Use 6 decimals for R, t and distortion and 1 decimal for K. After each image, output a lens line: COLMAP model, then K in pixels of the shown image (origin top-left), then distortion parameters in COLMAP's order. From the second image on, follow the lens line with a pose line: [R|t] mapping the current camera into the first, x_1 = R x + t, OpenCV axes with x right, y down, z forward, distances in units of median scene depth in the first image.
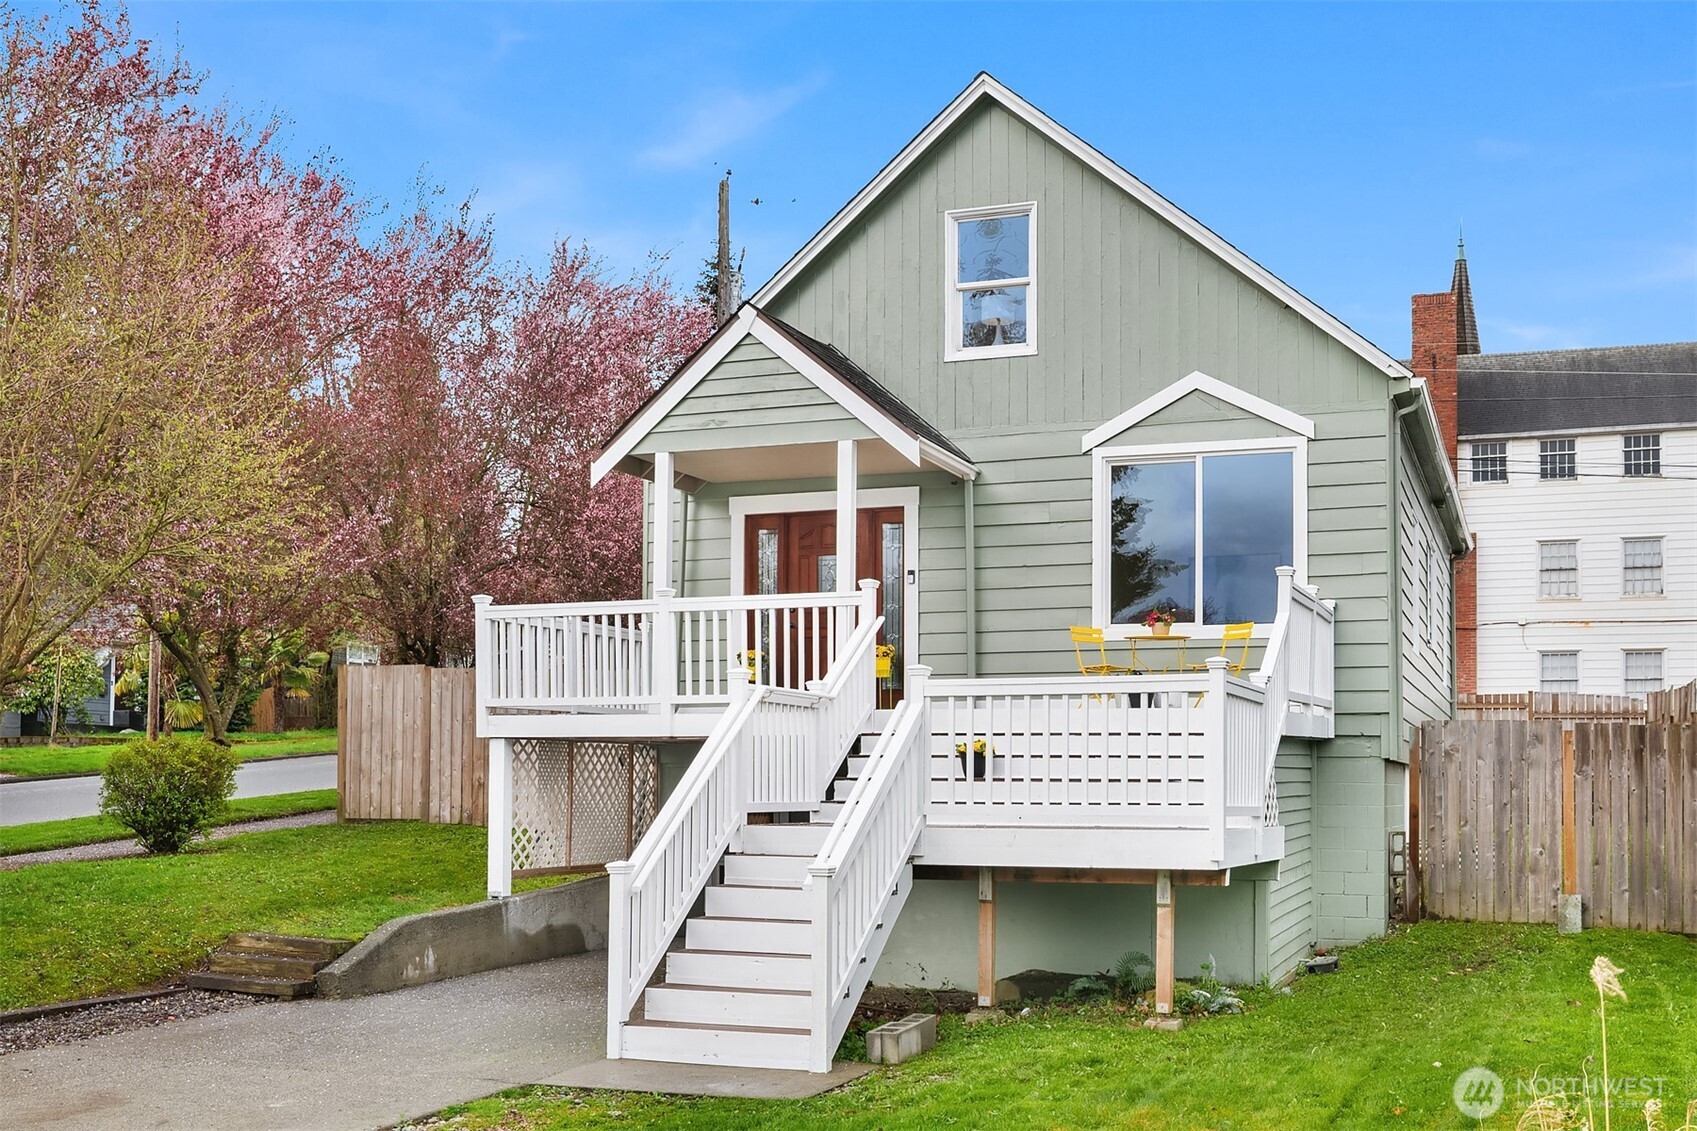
lens RADIAL K [[1766.8, 0, 848.6], [0, 1766.8, 564.7], [0, 0, 1]] dist [0.012250, 0.000000]
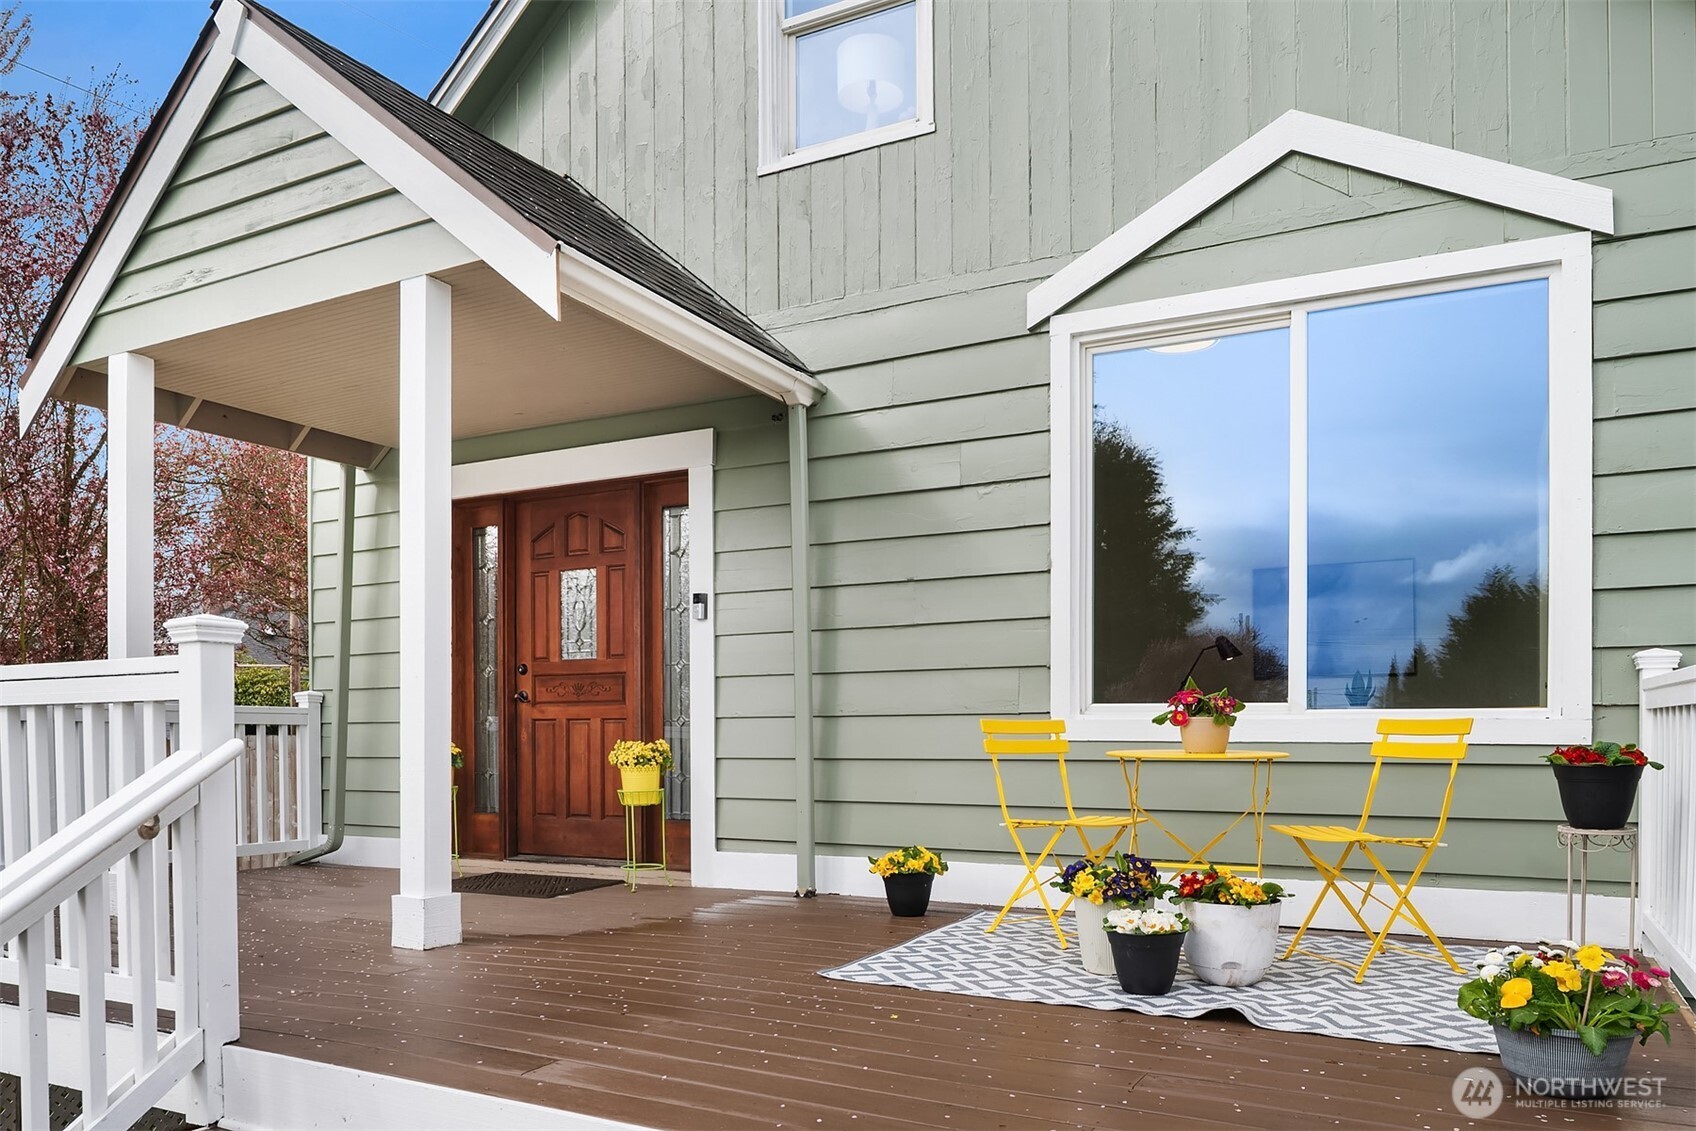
lens RADIAL K [[1177.0, 0, 827.9], [0, 1177.0, 653.8], [0, 0, 1]] dist [0.001422, -0.000561]
pose [[0.991119, -0.009019, -0.132674, 0.119204], [0.014829, 0.998971, 0.042872, 0.006492], [0.132151, -0.044458, 0.990232, 0.679646]]
